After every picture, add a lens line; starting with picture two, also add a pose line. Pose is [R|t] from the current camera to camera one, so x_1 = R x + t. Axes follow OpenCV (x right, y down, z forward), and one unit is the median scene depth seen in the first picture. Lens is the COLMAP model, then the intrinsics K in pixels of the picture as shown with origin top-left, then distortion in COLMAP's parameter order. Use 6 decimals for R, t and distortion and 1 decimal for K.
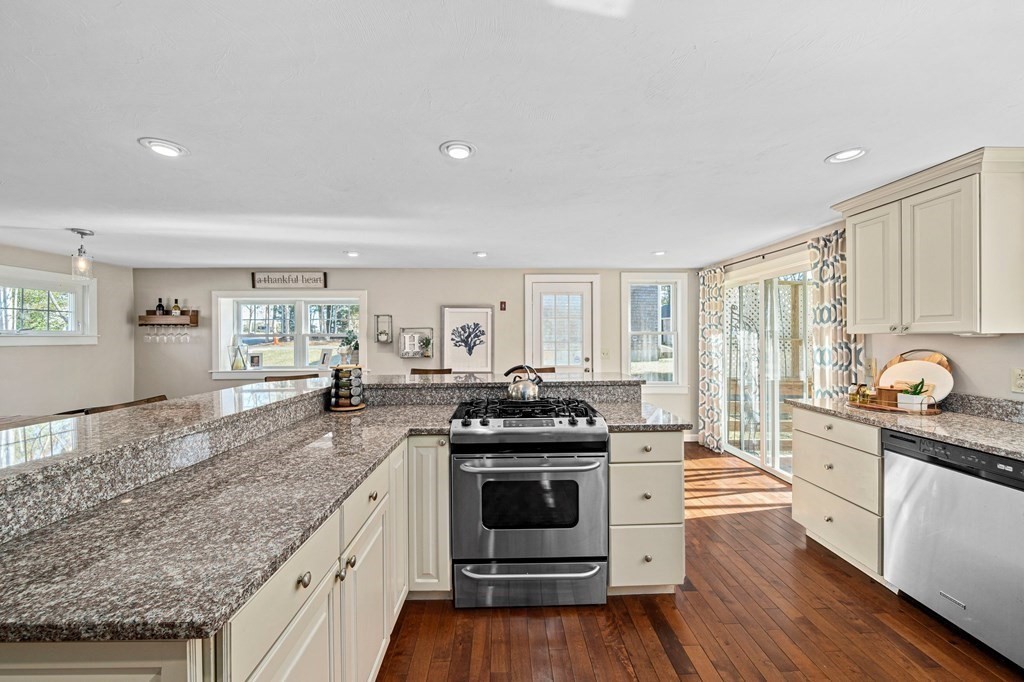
lens RADIAL K [[386.5, 0, 514.7], [0, 386.5, 335.2], [0, 0, 1]] dist [-0.003635, 0.000463]
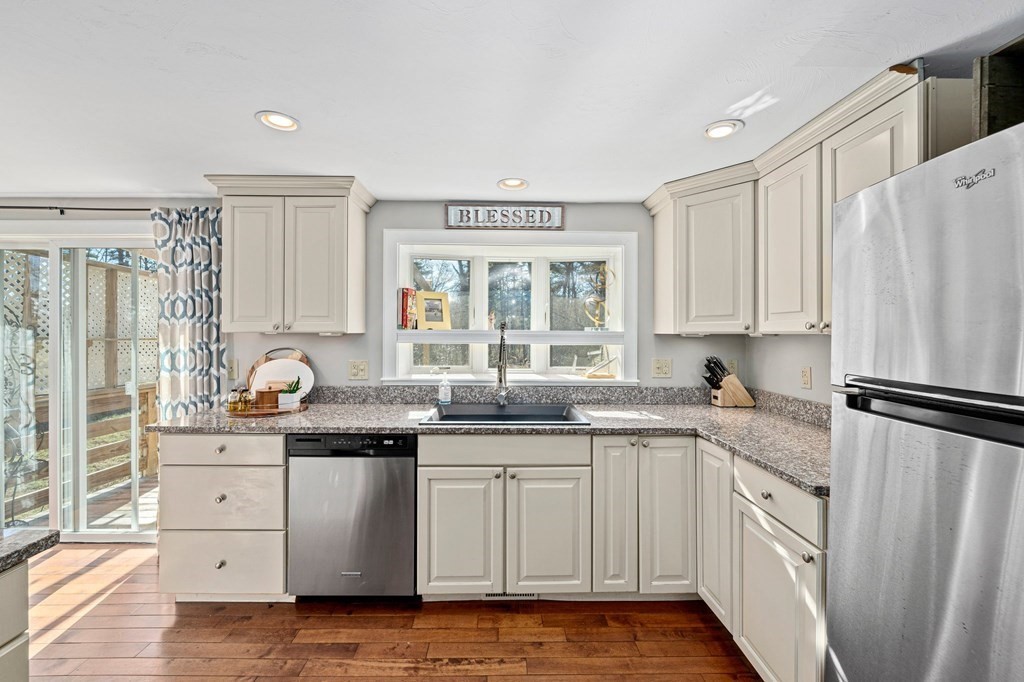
lens RADIAL K [[386.5, 0, 508.6], [0, 386.5, 335.4], [0, 0, 1]] dist [-0.003635, 0.000463]
pose [[0.018413, -0.000733, 0.999830, 0.021128], [-0.006192, 0.999980, 0.000847, -0.001398], [-0.999811, -0.006206, 0.018408, 0.303717]]
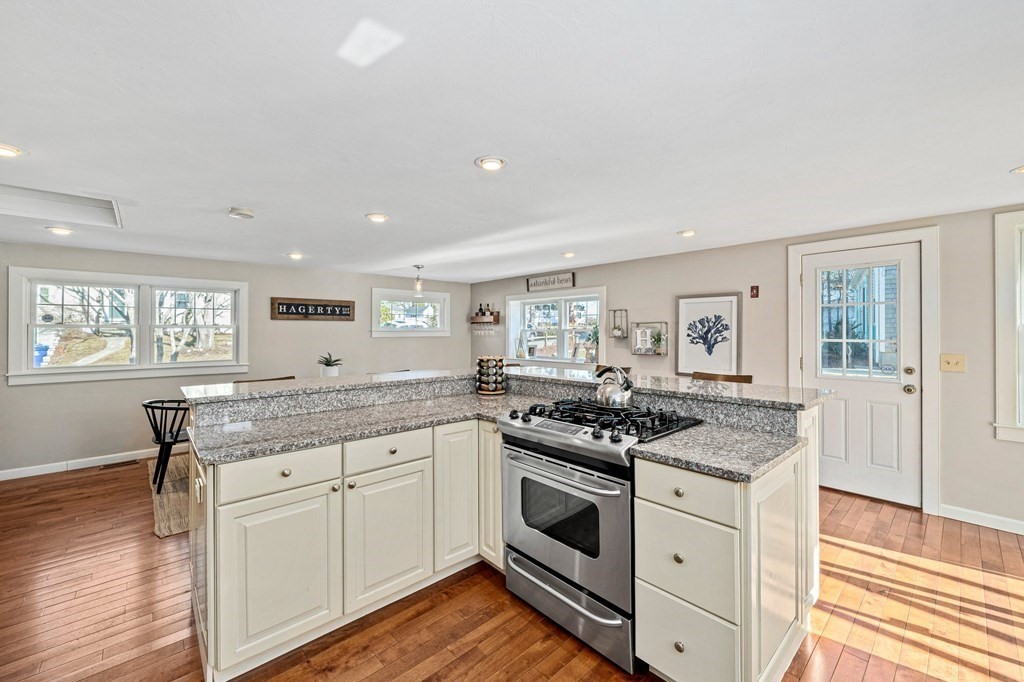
lens RADIAL K [[419.2, 0, 507.9], [0, 419.2, 328.6], [0, 0, 1]] dist [-0.000416, -0.000172]
pose [[0.639939, -0.002714, -0.768421, 0.481041], [0.001975, 0.999996, -0.001888, -0.004850], [0.768423, -0.000309, 0.639942, 0.170457]]
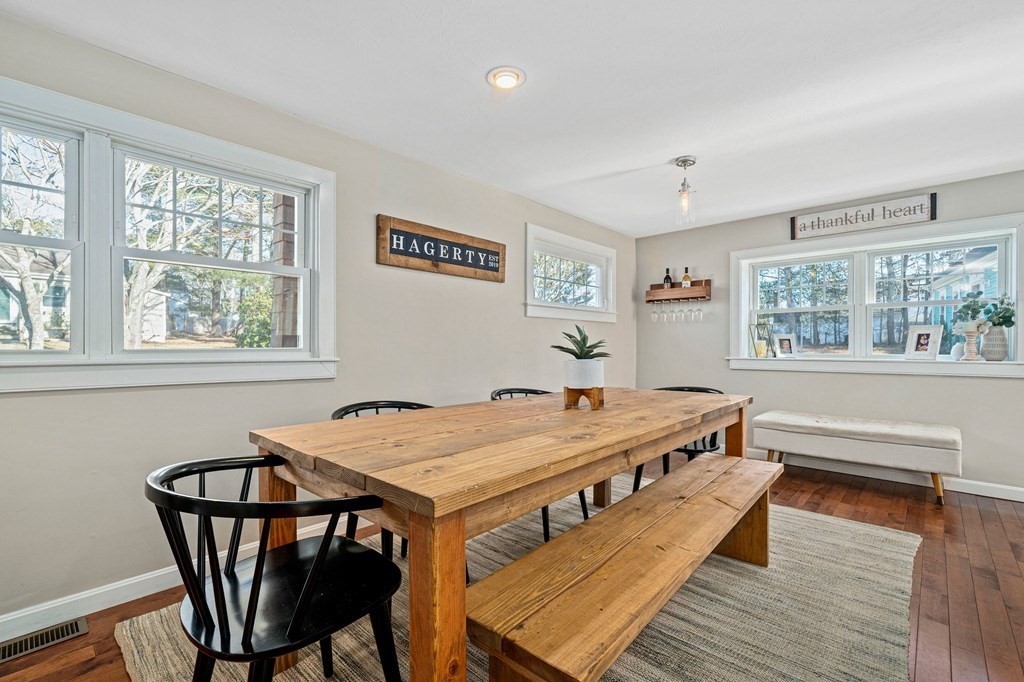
lens RADIAL K [[452.3, 0, 502.2], [0, 452.3, 348.7], [0, 0, 1]] dist [-0.002411, -0.000307]
pose [[0.707641, 0.007875, -0.706528, -0.761471], [-0.002210, 0.999958, 0.008933, 0.110218], [0.706568, -0.004760, 0.707629, 0.086333]]
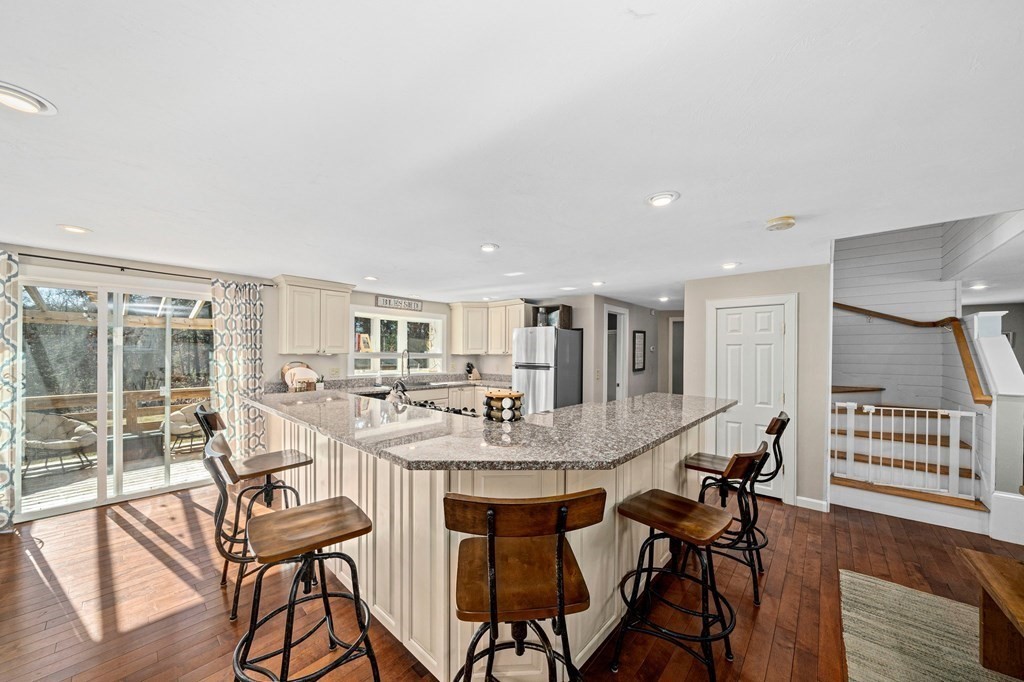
lens RADIAL K [[355.9, 0, 510.2], [0, 355.9, 358.7], [0, 0, 1]] dist [0.001159, -0.000128]
pose [[-0.712157, -0.010433, 0.701942, -0.803540], [-0.005166, 0.999940, 0.009621, -0.000880], [-0.702001, 0.003225, -0.712169, 1.225969]]
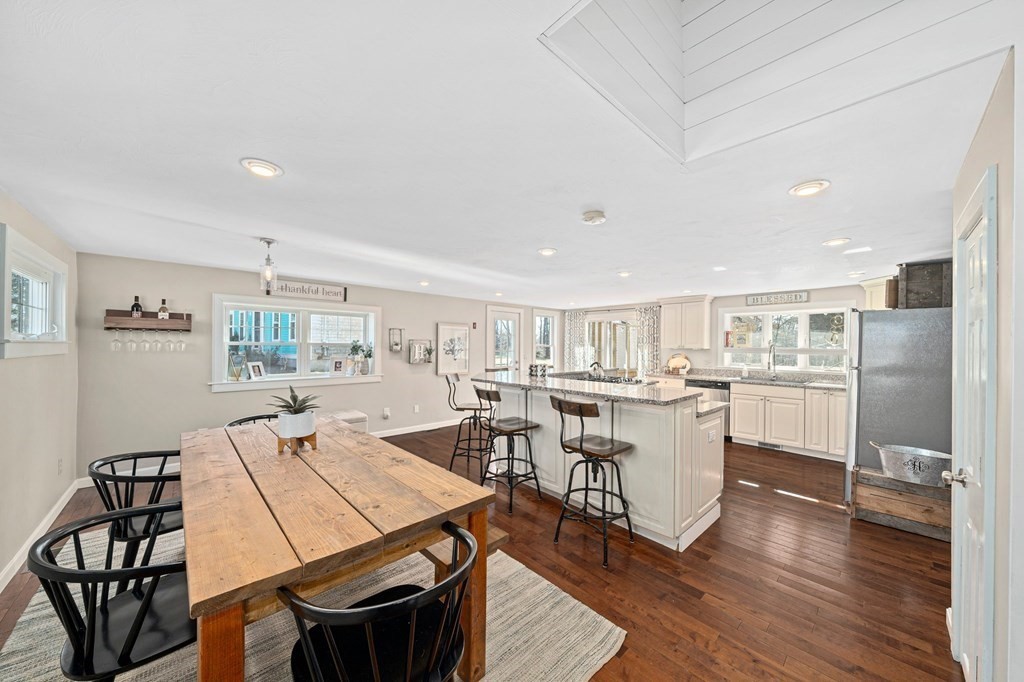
lens RADIAL K [[355.9, 0, 517.4], [0, 355.9, 346.4], [0, 0, 1]] dist [0.001159, -0.000128]
pose [[0.744493, 0.009644, 0.667561, -1.303850], [-0.013088, 0.999914, 0.000152, -0.002234], [-0.667502, -0.008850, 0.744555, -0.140439]]
